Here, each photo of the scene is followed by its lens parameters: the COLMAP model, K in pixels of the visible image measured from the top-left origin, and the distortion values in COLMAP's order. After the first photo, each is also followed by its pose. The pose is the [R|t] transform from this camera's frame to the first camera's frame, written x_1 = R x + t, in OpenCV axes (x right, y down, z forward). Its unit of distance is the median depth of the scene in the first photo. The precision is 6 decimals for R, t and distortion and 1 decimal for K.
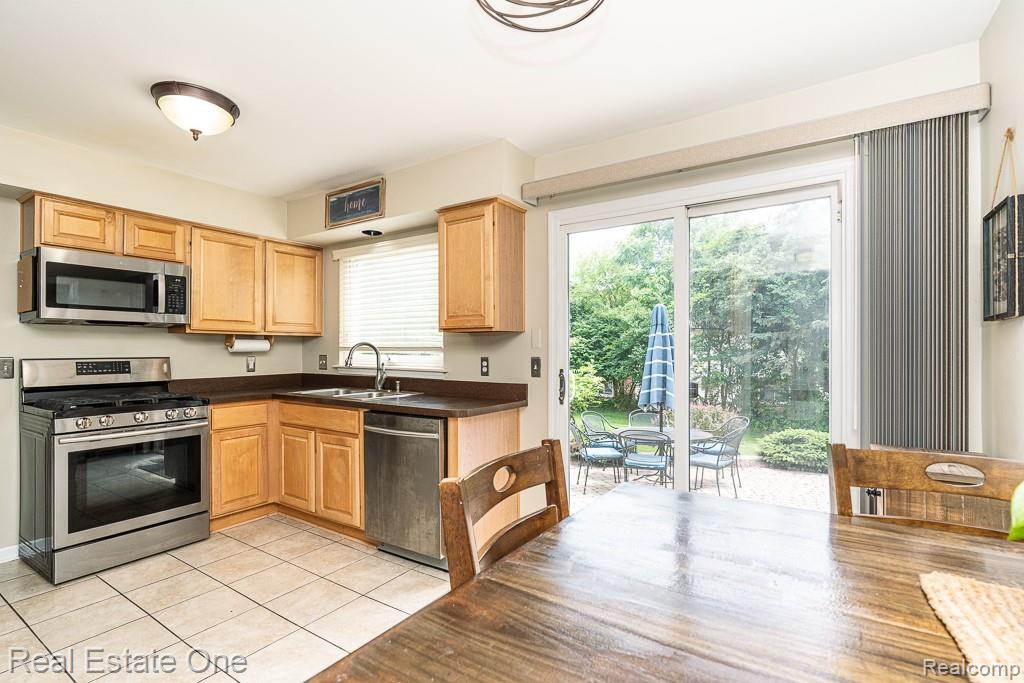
lens RADIAL K [[484.1, 0, 510.9], [0, 484.1, 349.2], [0, 0, 1]] dist [0.000256, 0.000679]
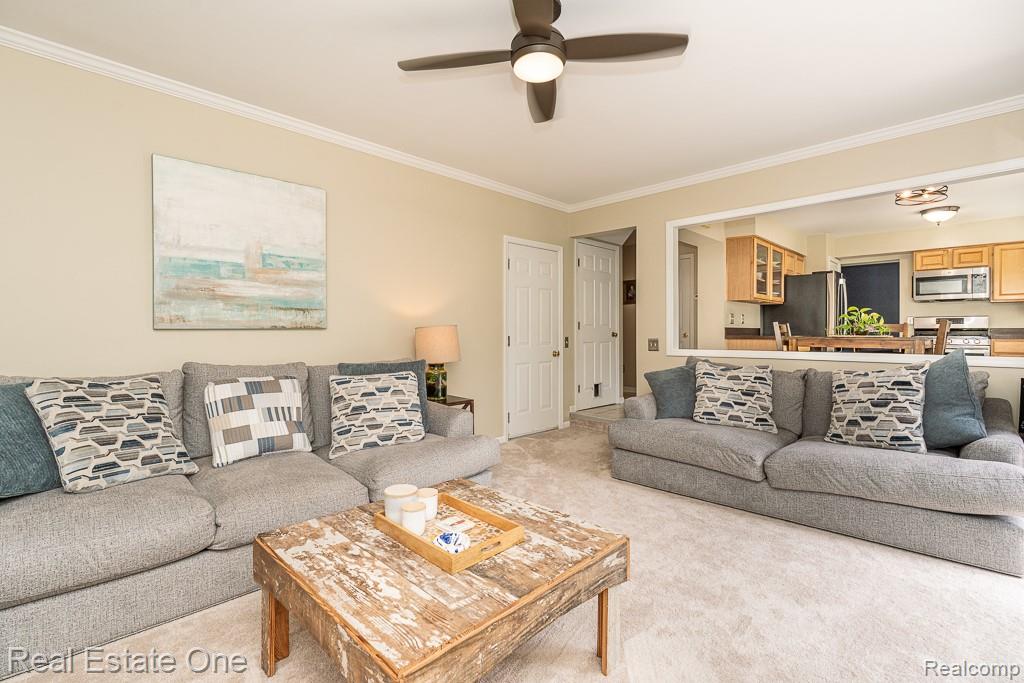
lens RADIAL K [[459.7, 0, 513.3], [0, 459.7, 337.6], [0, 0, 1]] dist [-0.005735, 0.000026]
pose [[-0.198575, 0.010919, -0.980025, 1.474192], [-0.001818, 0.999932, 0.011509, 0.087629], [0.980084, 0.004067, -0.198542, -0.479755]]
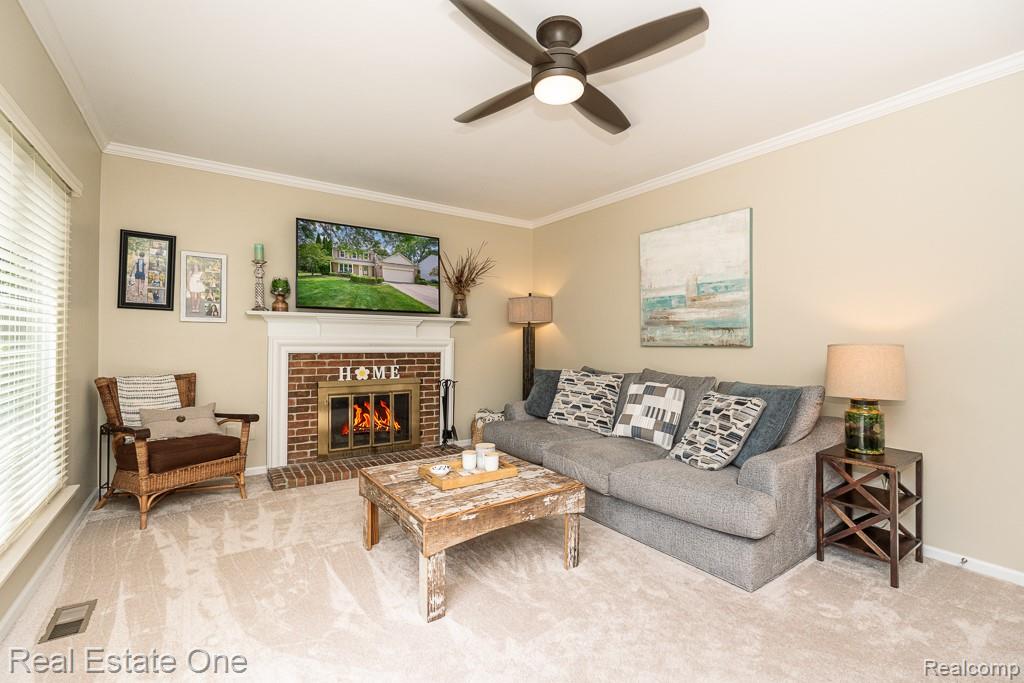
lens RADIAL K [[459.7, 0, 513.3], [0, 459.7, 337.6], [0, 0, 1]] dist [-0.005735, 0.000026]
pose [[-0.927042, -0.008305, 0.374866, 0.660233], [-0.010283, 0.999942, -0.003278, 0.068640], [-0.374817, -0.006894, -0.927073, 0.045384]]
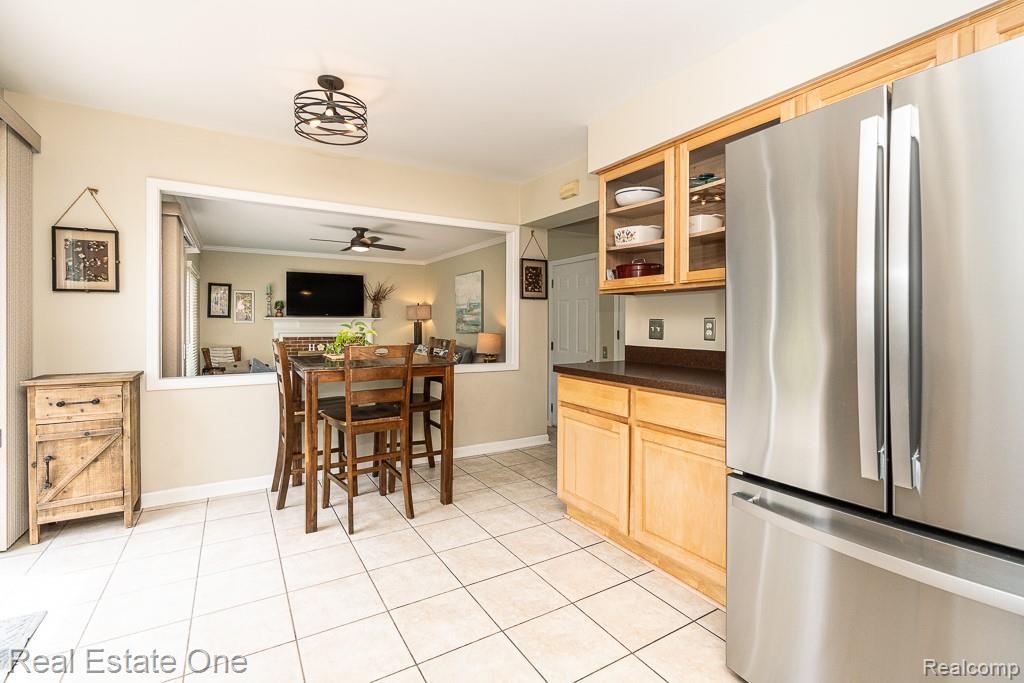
lens RADIAL K [[465.1, 0, 510.6], [0, 465.1, 324.6], [0, 0, 1]] dist [-0.000836, 0.000235]
pose [[-0.903654, -0.006611, 0.428212, -0.554291], [-0.004039, 0.999968, 0.006914, 0.020098], [-0.428244, 0.004518, -0.903652, 0.915615]]
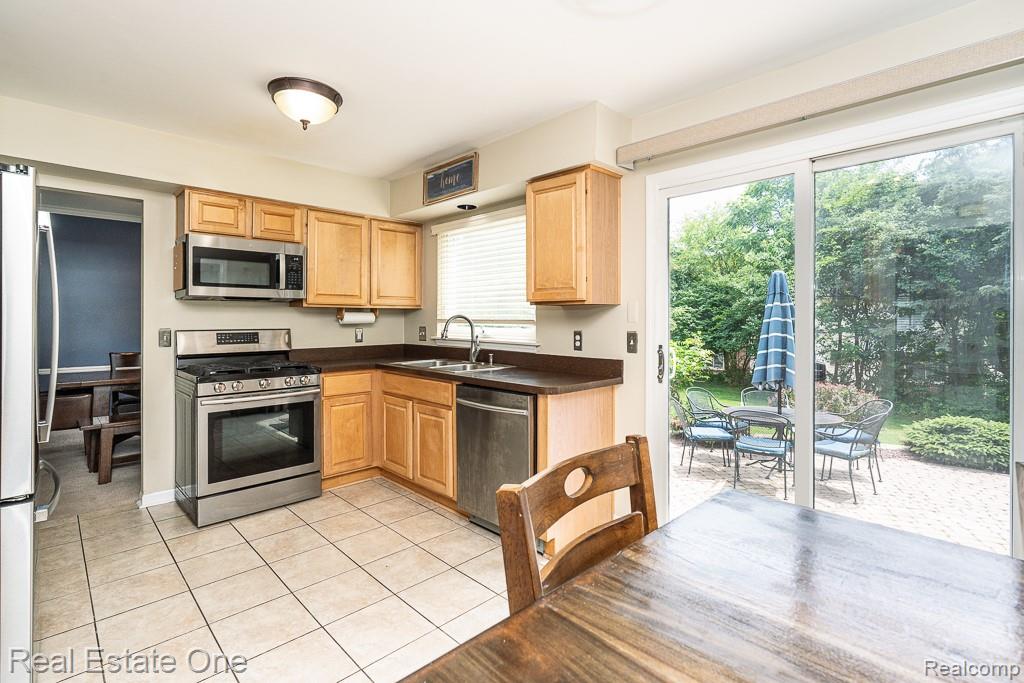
lens RADIAL K [[483.1, 0, 505.5], [0, 483.1, 319.6], [0, 0, 1]] dist [-0.001784, 0.000758]
pose [[0.976401, 0.001587, -0.215958, 0.013009], [-0.000943, 0.999995, 0.003084, -0.008623], [0.215962, -0.002807, 0.976398, 0.031689]]
